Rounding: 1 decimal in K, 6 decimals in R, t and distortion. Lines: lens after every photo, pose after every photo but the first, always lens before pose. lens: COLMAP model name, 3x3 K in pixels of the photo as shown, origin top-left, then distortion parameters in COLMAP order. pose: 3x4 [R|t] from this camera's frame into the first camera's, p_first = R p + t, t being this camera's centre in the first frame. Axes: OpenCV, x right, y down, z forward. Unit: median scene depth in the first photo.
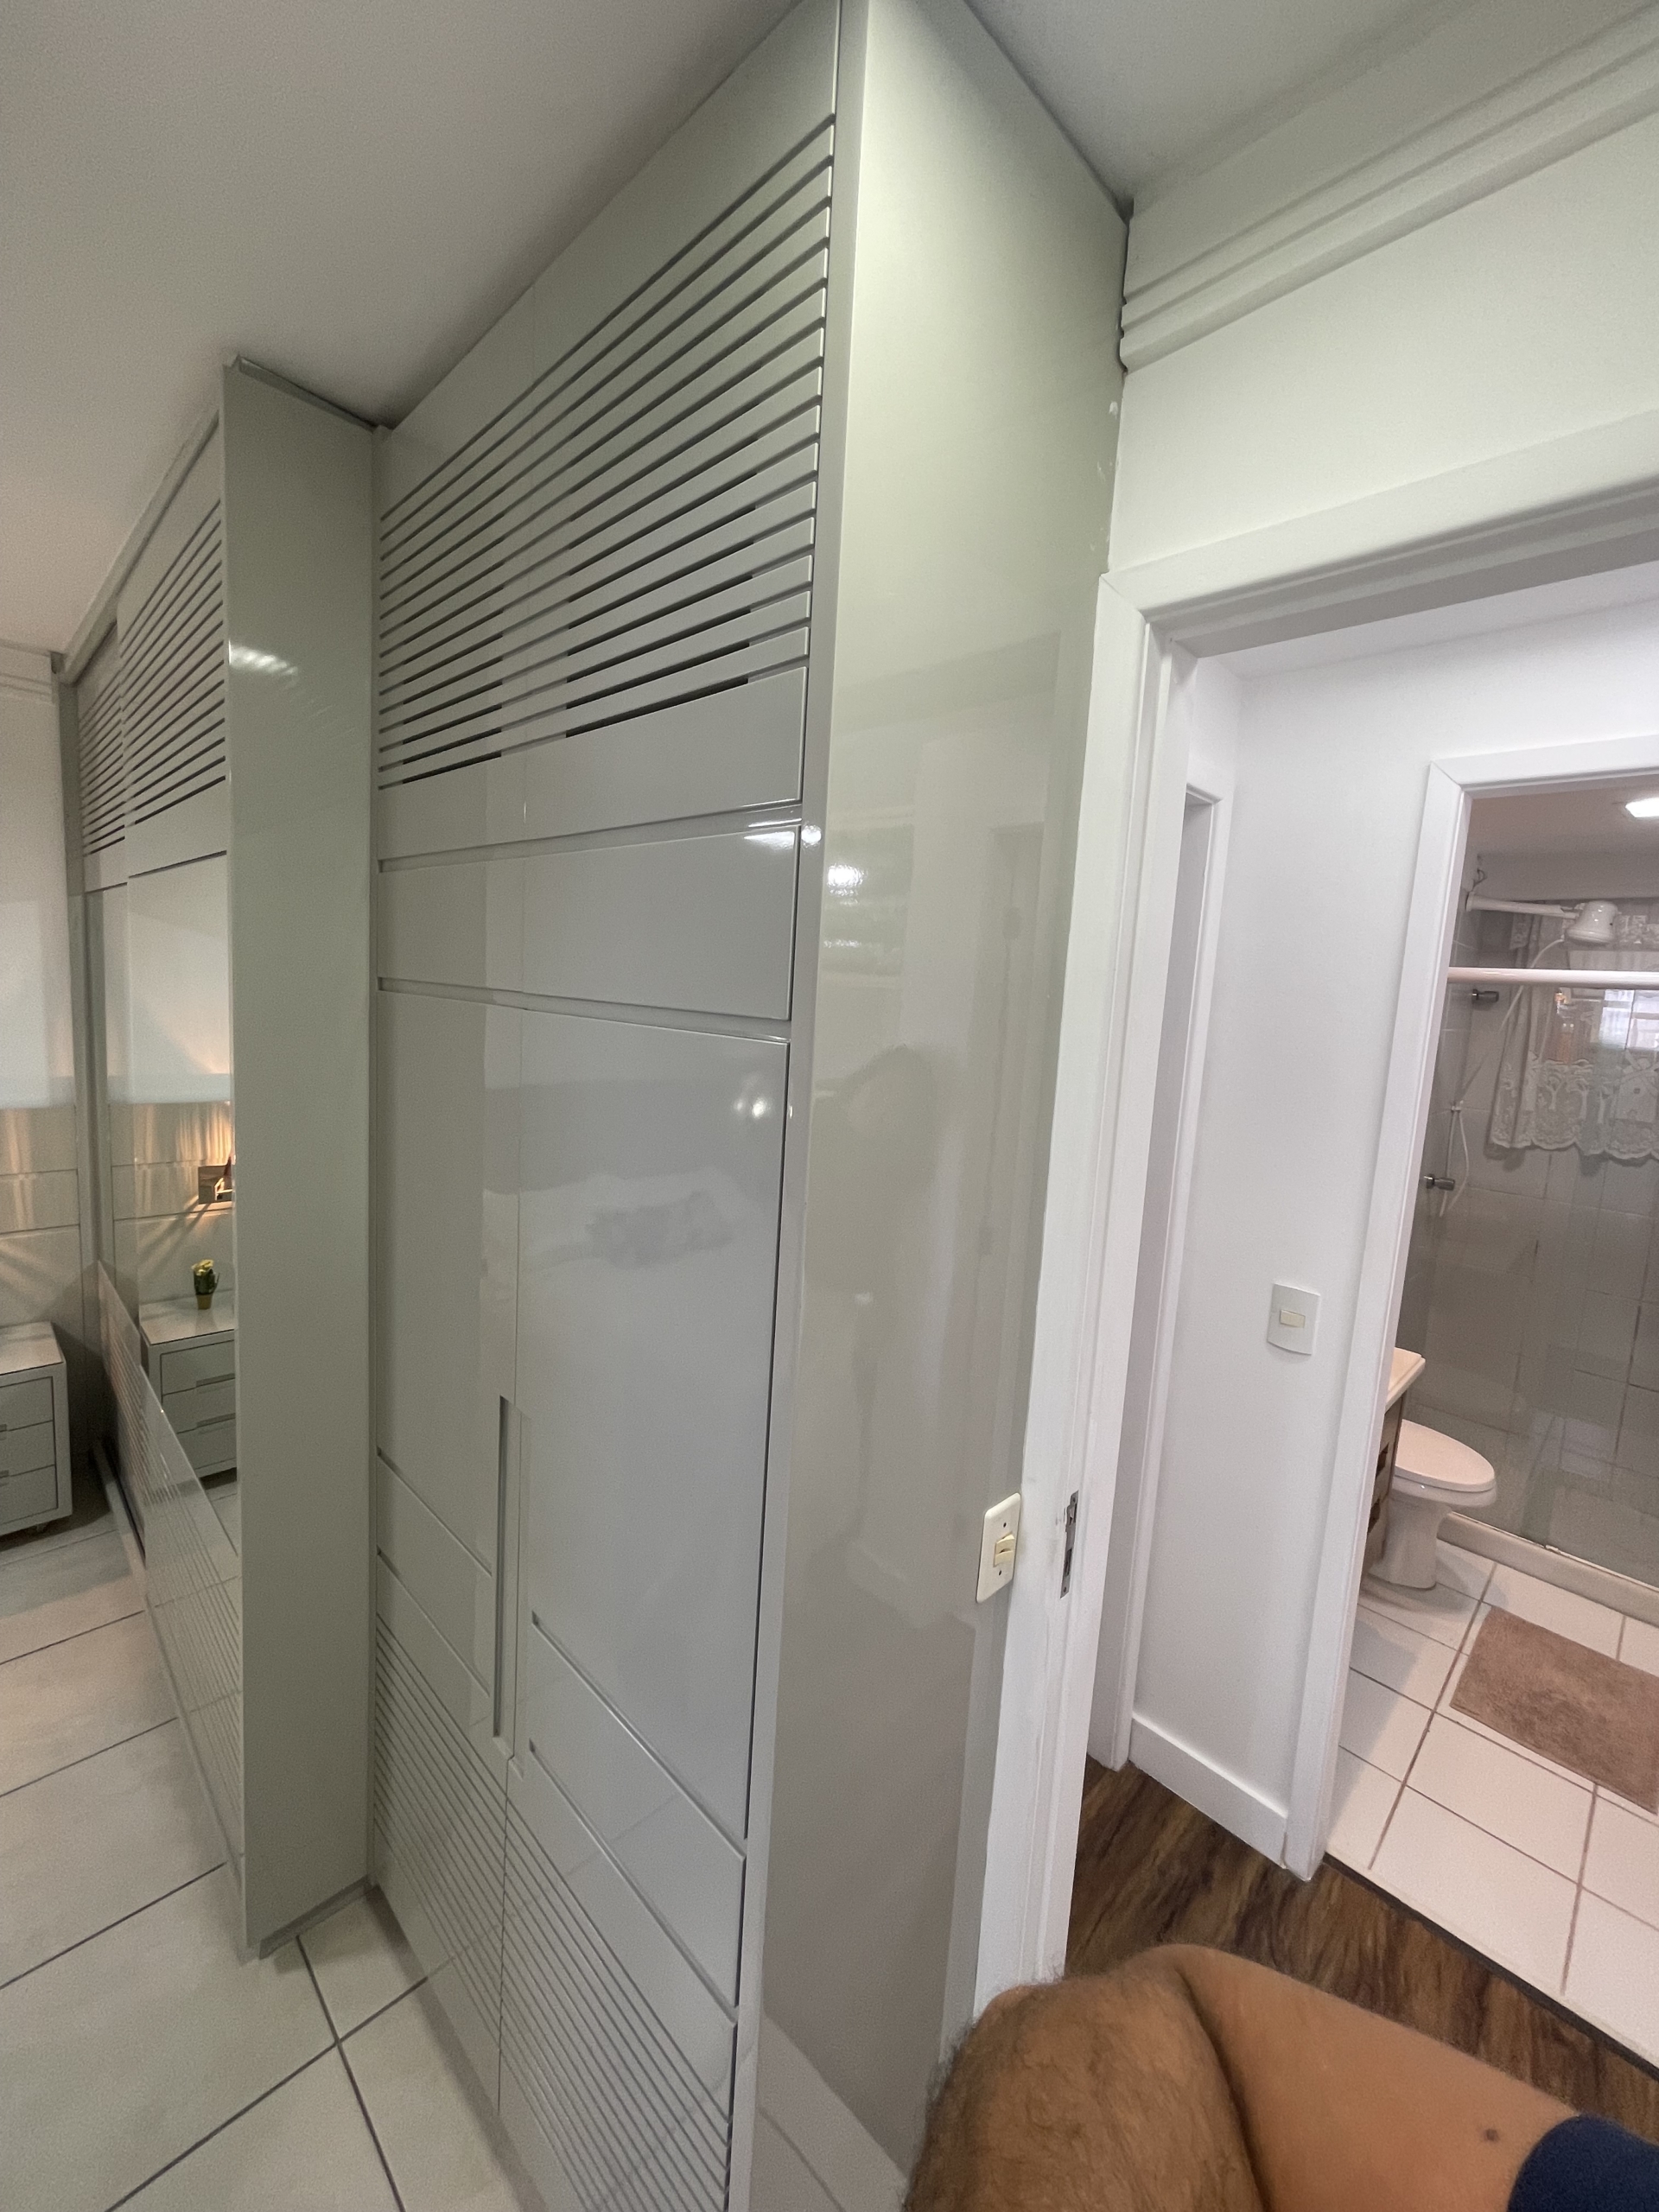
lens RADIAL K [[887.1, 0, 825.6], [0, 887.1, 1096.4], [0, 0, 1]] dist [-0.003543, 0.000378]
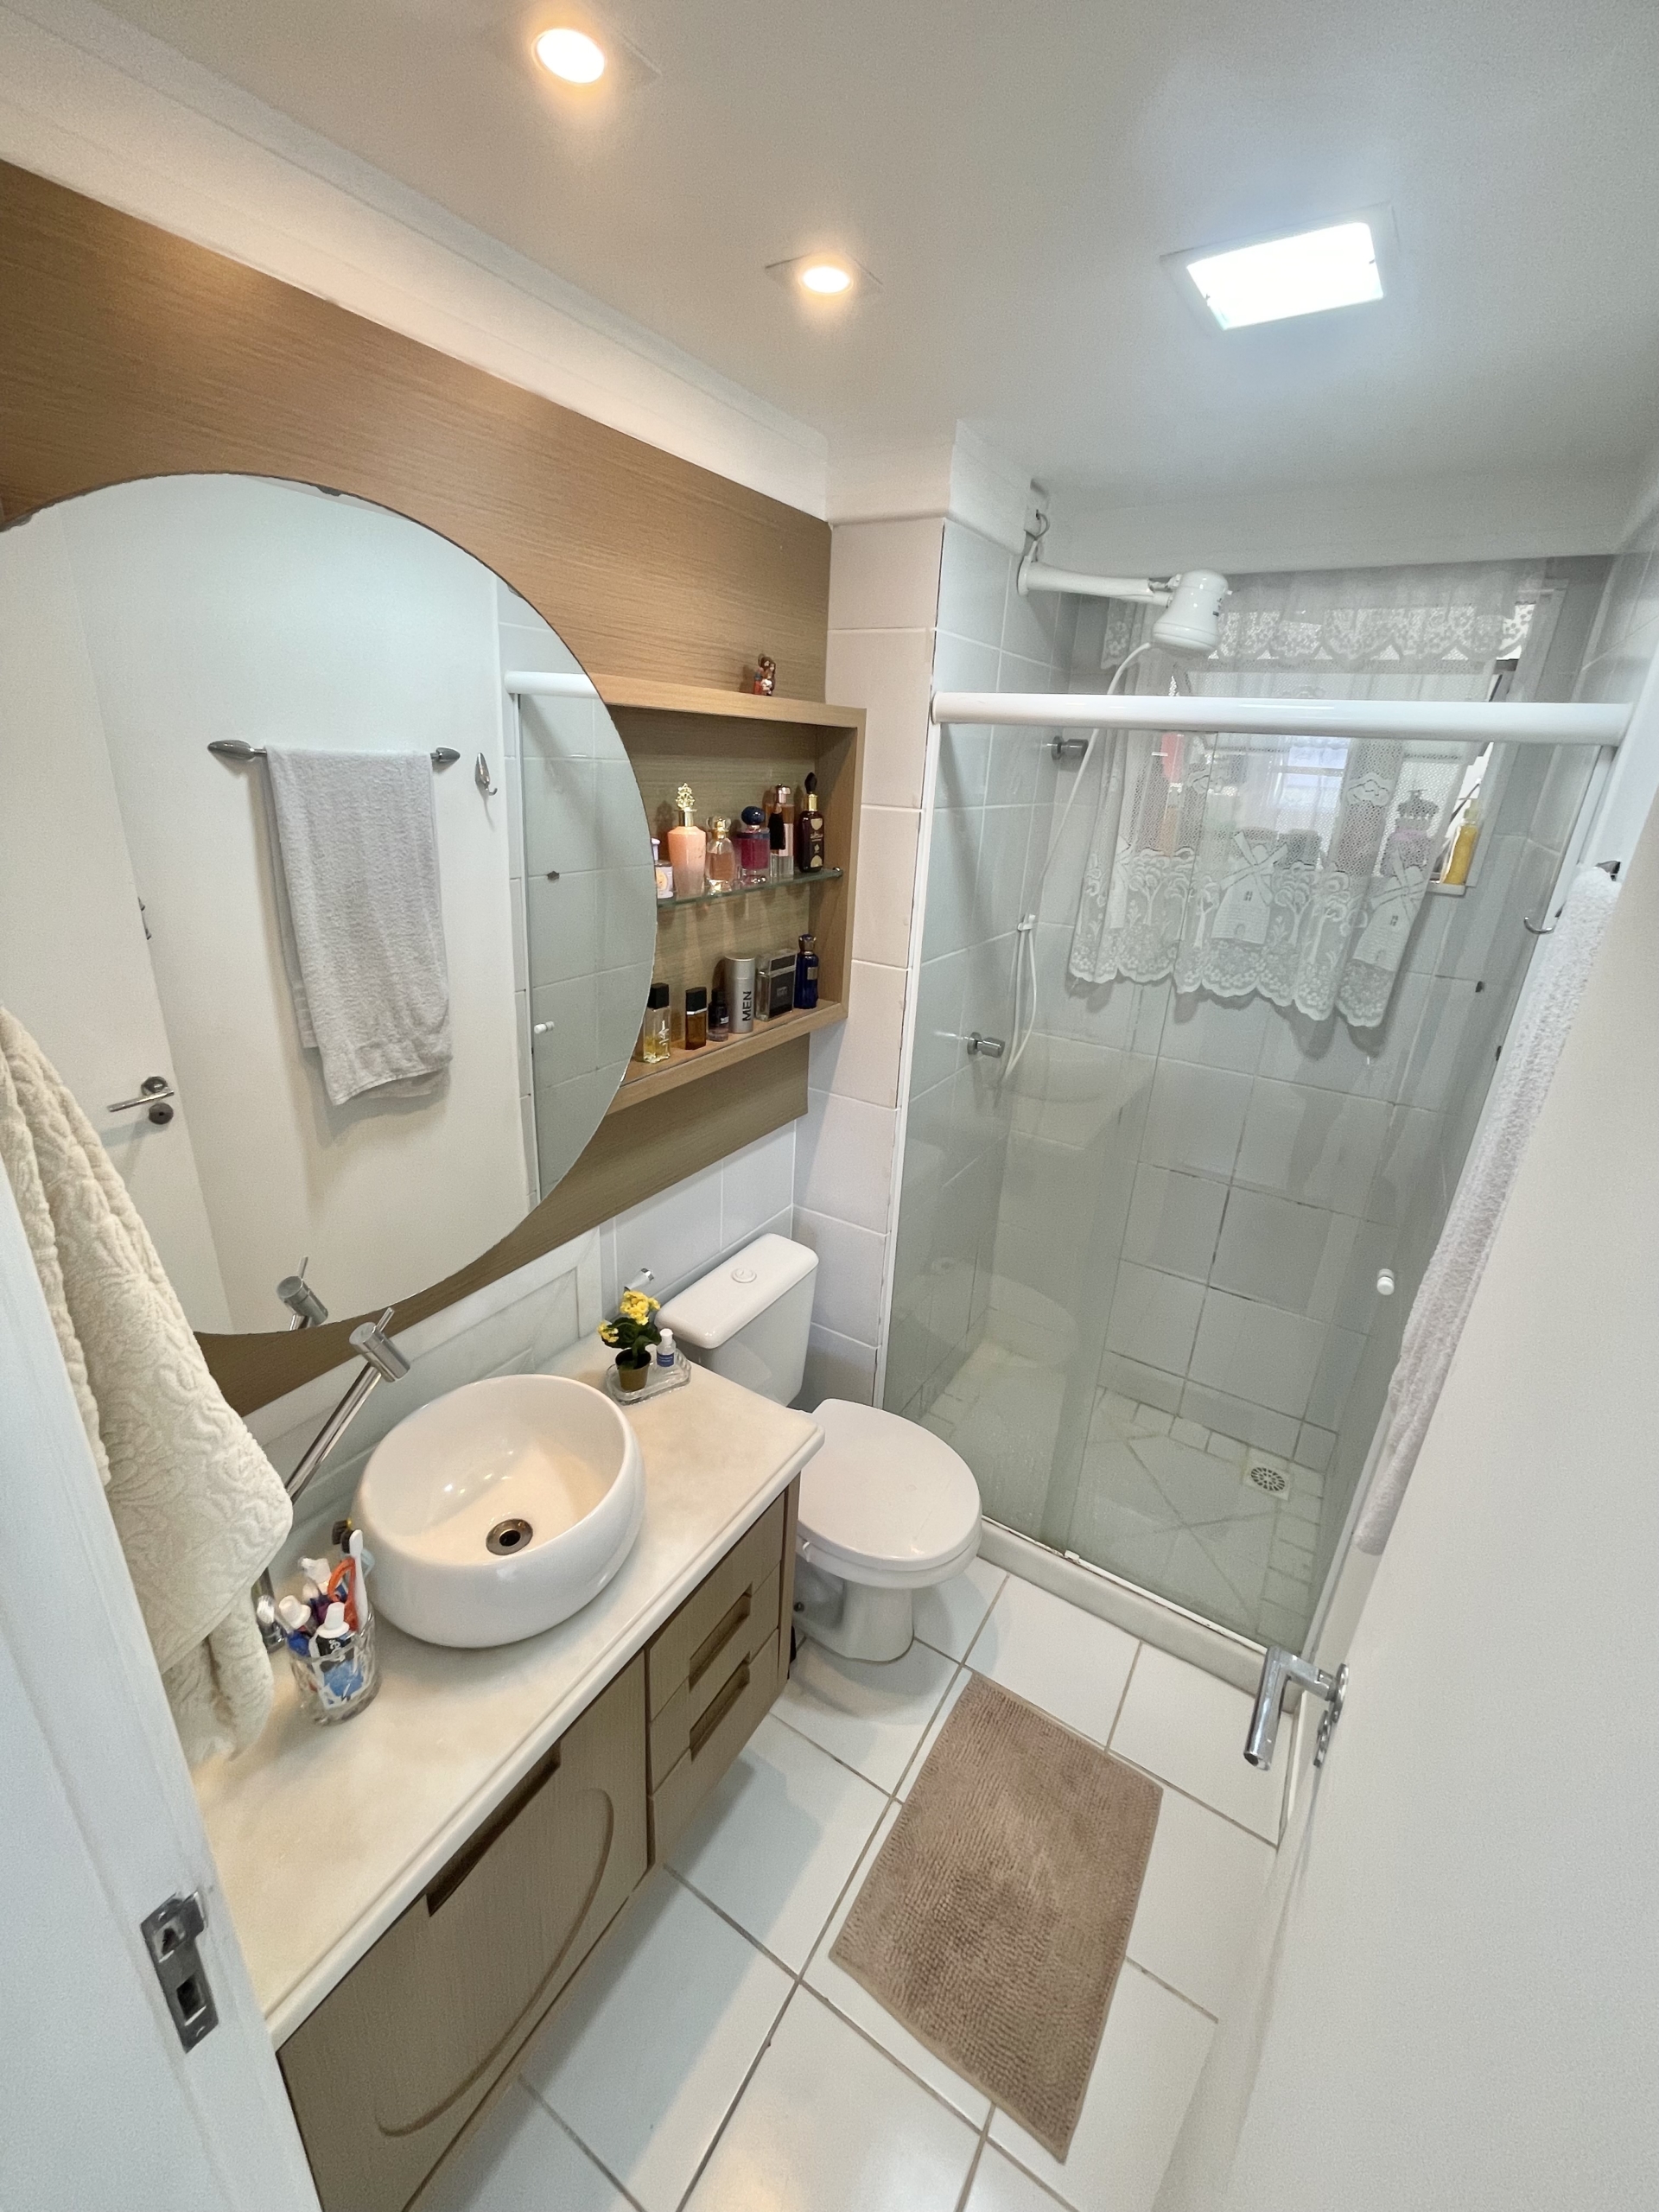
lens RADIAL K [[887.1, 0, 841.5], [0, 887.1, 1102.1], [0, 0, 1]] dist [-0.003543, 0.000378]
pose [[0.971399, -0.094856, 0.217684, 0.455596], [0.034759, 0.963674, 0.264811, -0.045177], [-0.234895, -0.249670, 0.939409, 0.399942]]
